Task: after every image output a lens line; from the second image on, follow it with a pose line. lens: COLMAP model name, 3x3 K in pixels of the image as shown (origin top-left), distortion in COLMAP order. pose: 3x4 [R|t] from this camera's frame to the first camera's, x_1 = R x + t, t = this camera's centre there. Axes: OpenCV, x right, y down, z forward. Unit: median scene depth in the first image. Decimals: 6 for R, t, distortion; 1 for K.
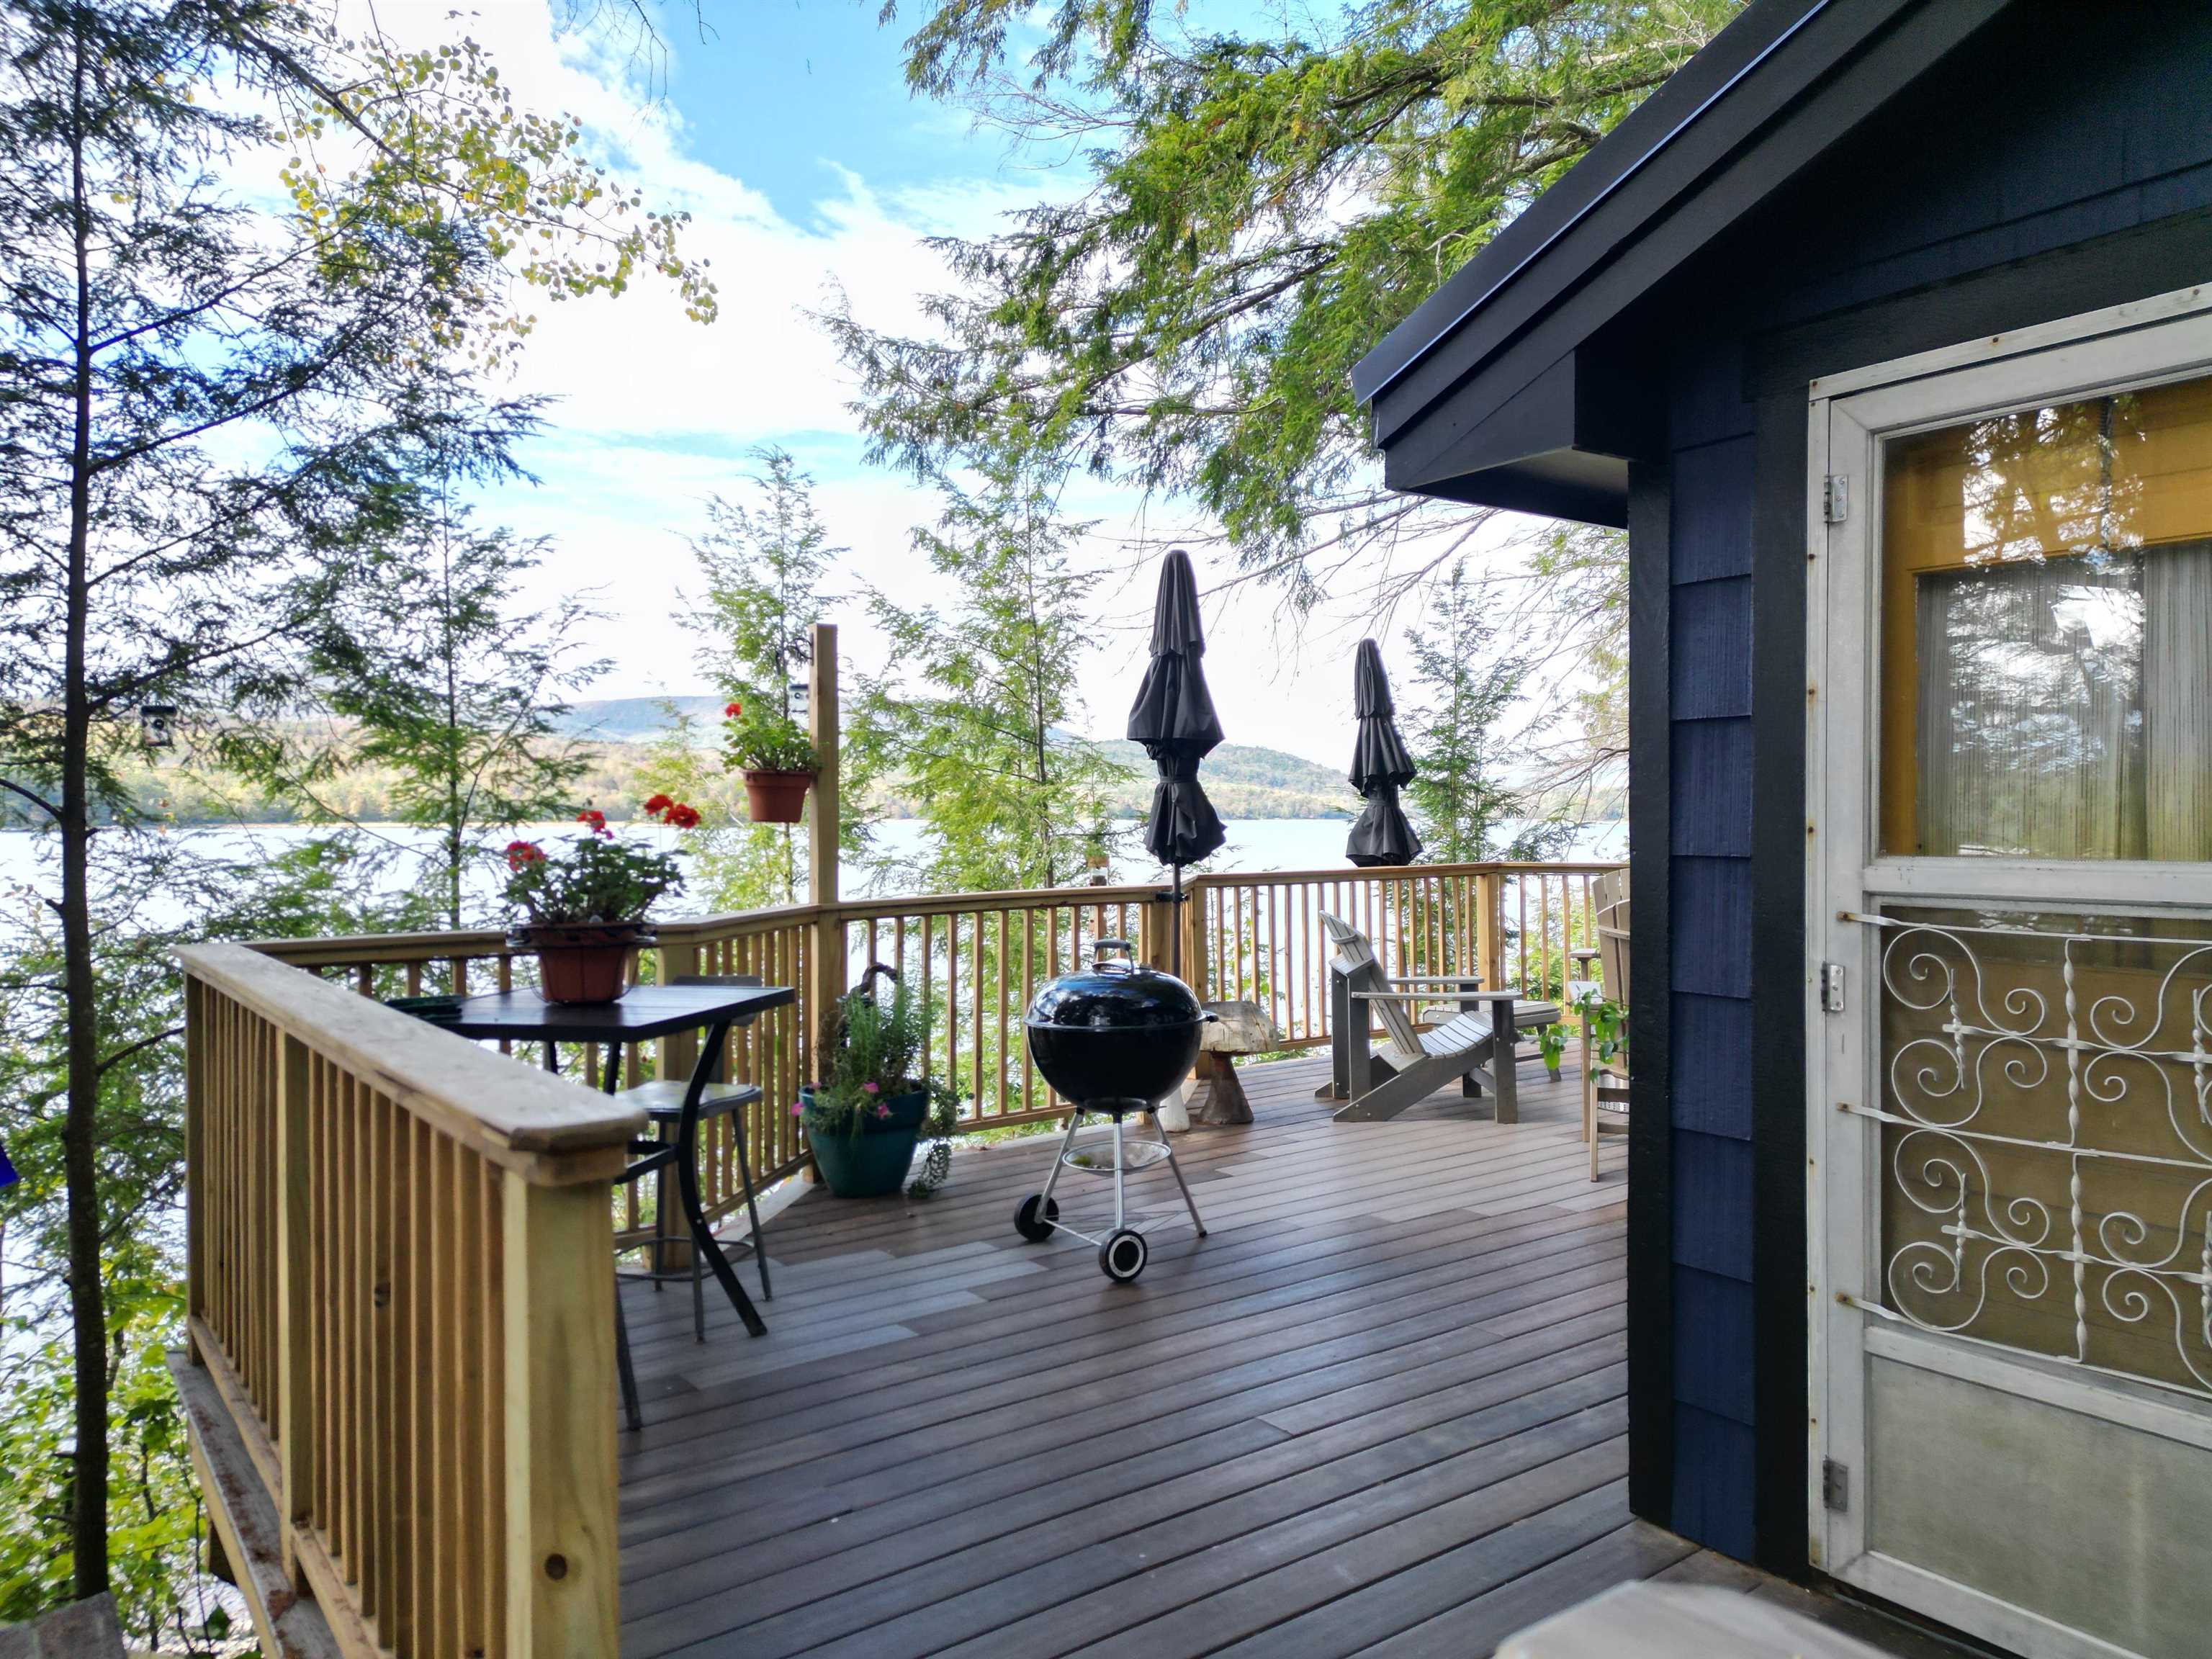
lens RADIAL K [[1548.8, 0, 1106.6], [0, 1548.8, 836.8], [0, 0, 1]] dist [0.064550, -0.058733]
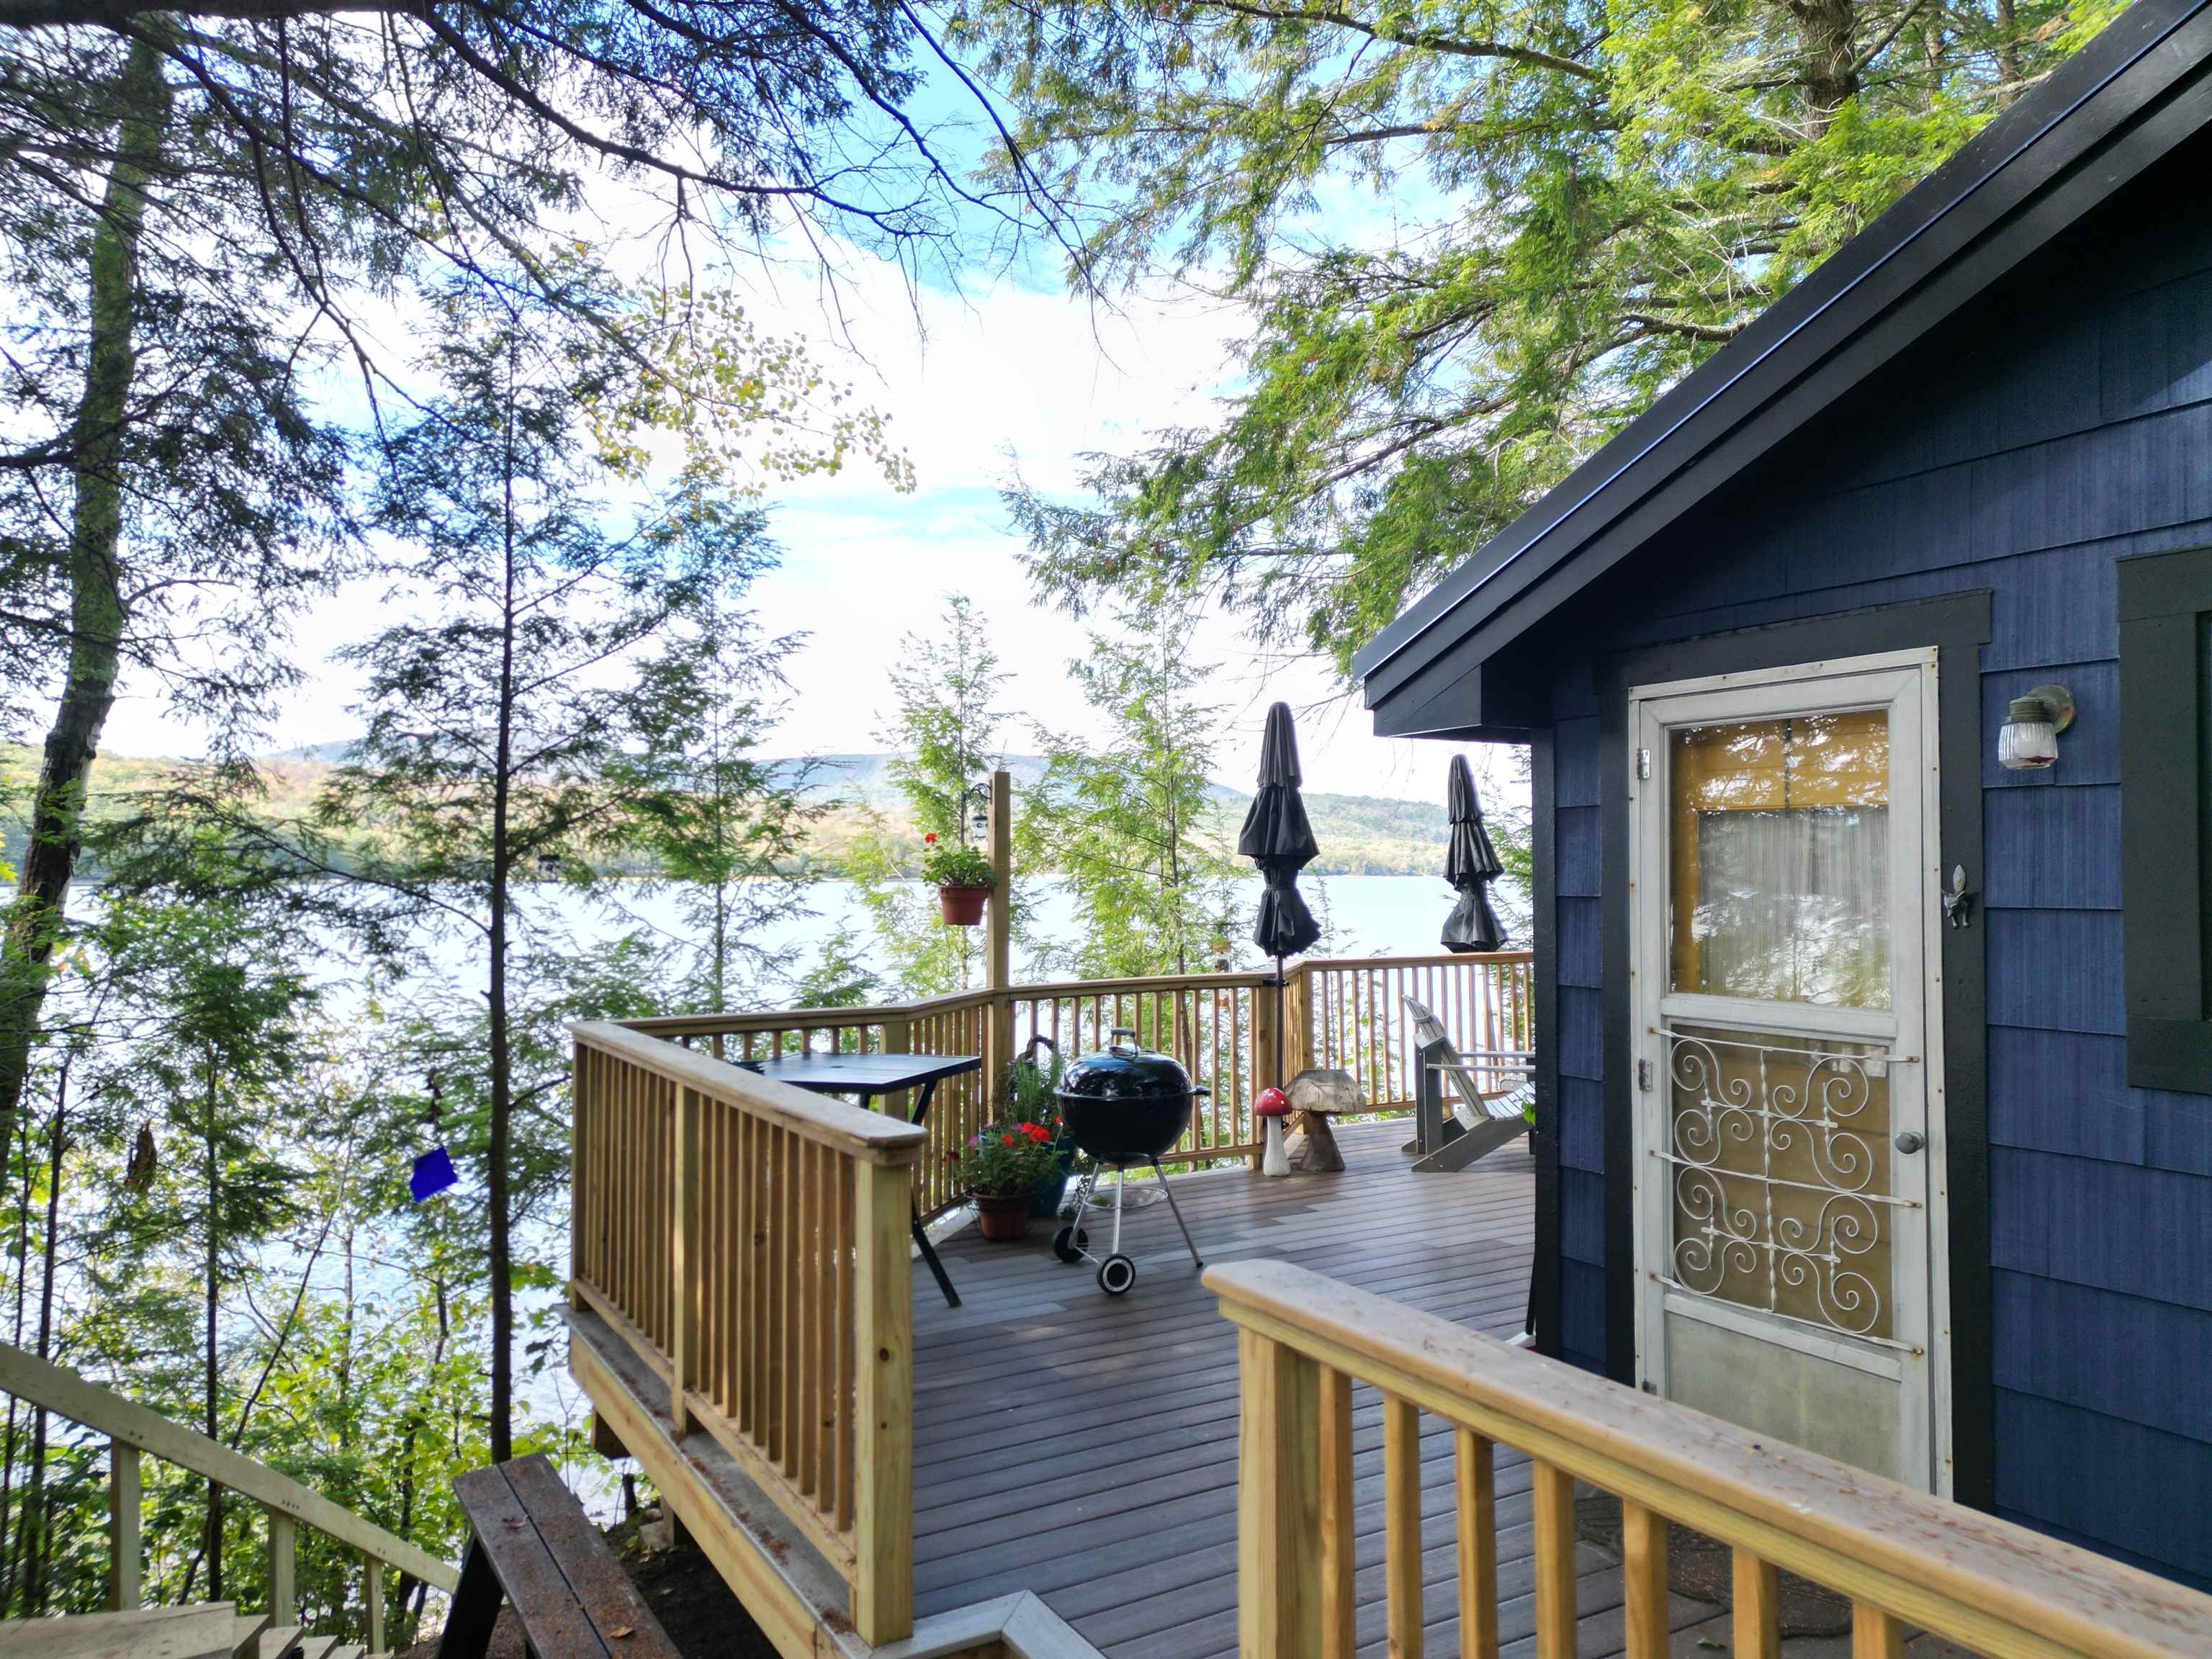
lens RADIAL K [[1548.8, 0, 1102.4], [0, 1548.8, 838.9], [0, 0, 1]] dist [0.064550, -0.058733]
pose [[0.994452, 0.000769, -0.105190, 0.036713], [-0.004347, 0.999419, -0.033792, -0.035130], [0.105103, 0.034062, 0.993878, -0.255073]]
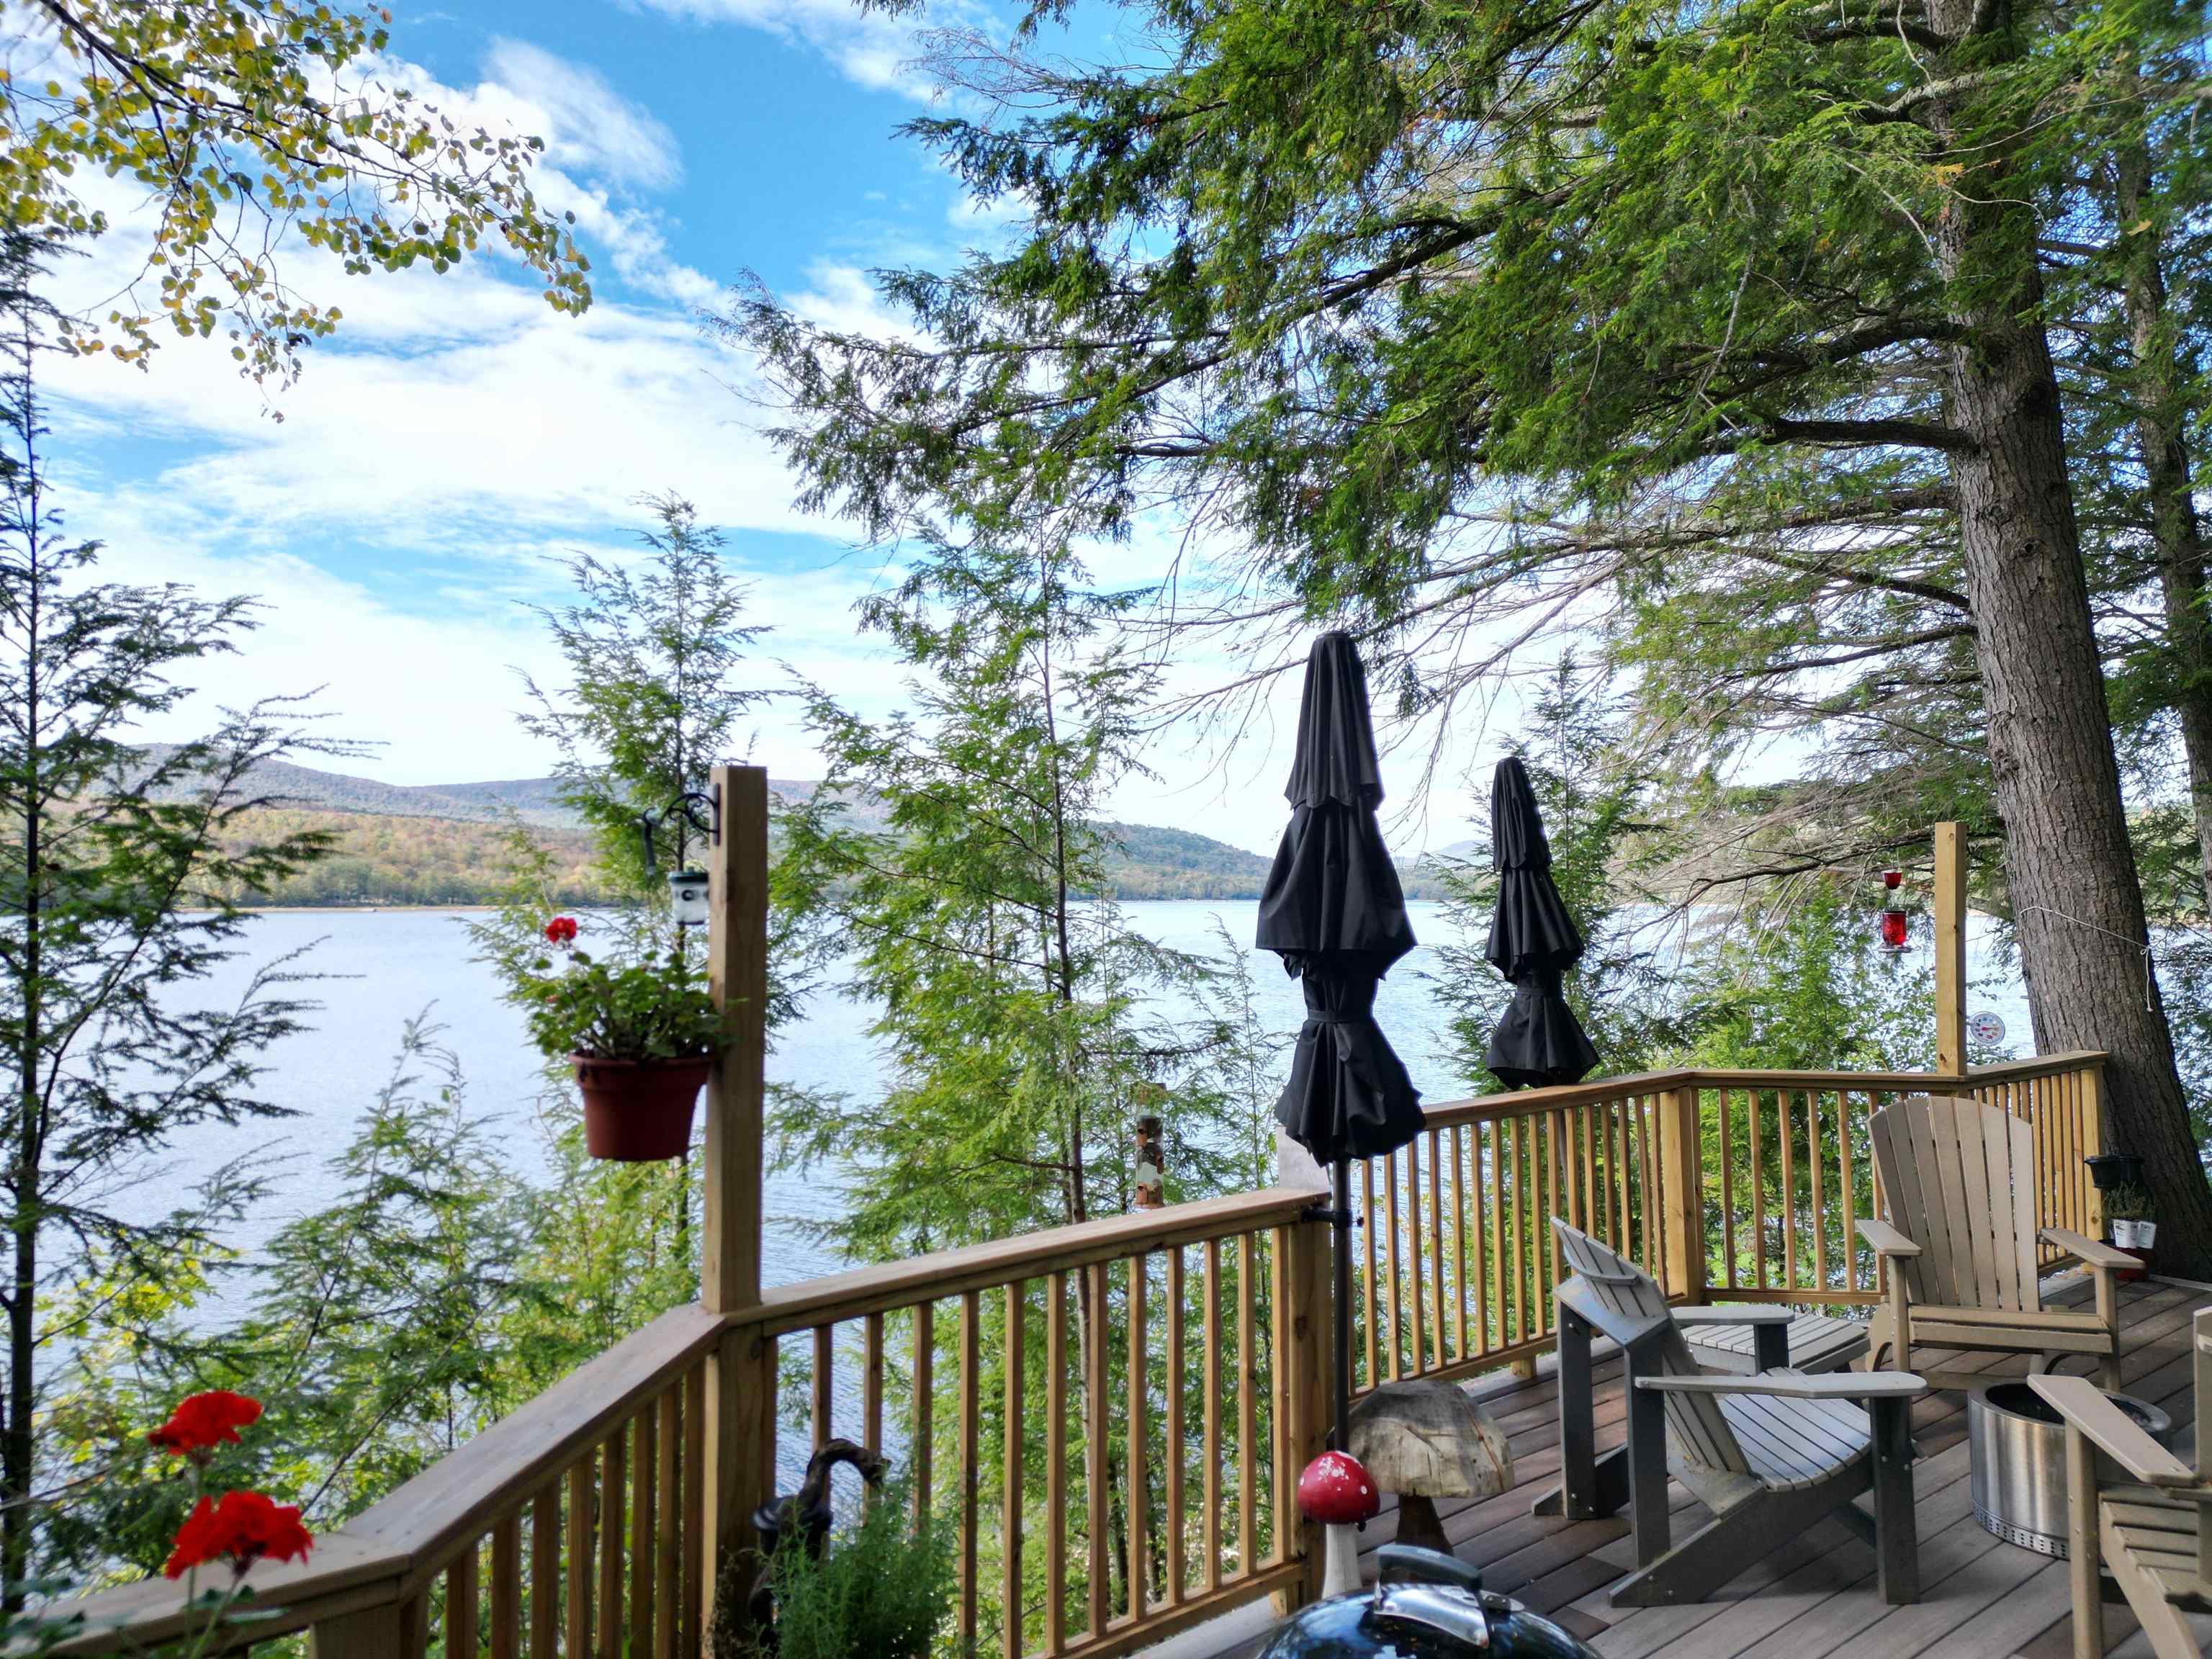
lens RADIAL K [[1548.8, 0, 1094.2], [0, 1548.8, 822.1], [0, 0, 1]] dist [0.064550, -0.058733]
pose [[0.998757, 0.001437, 0.049825, -0.082282], [0.001638, 0.998098, -0.061626, -0.079668], [-0.049819, 0.061631, 0.996855, 0.438756]]
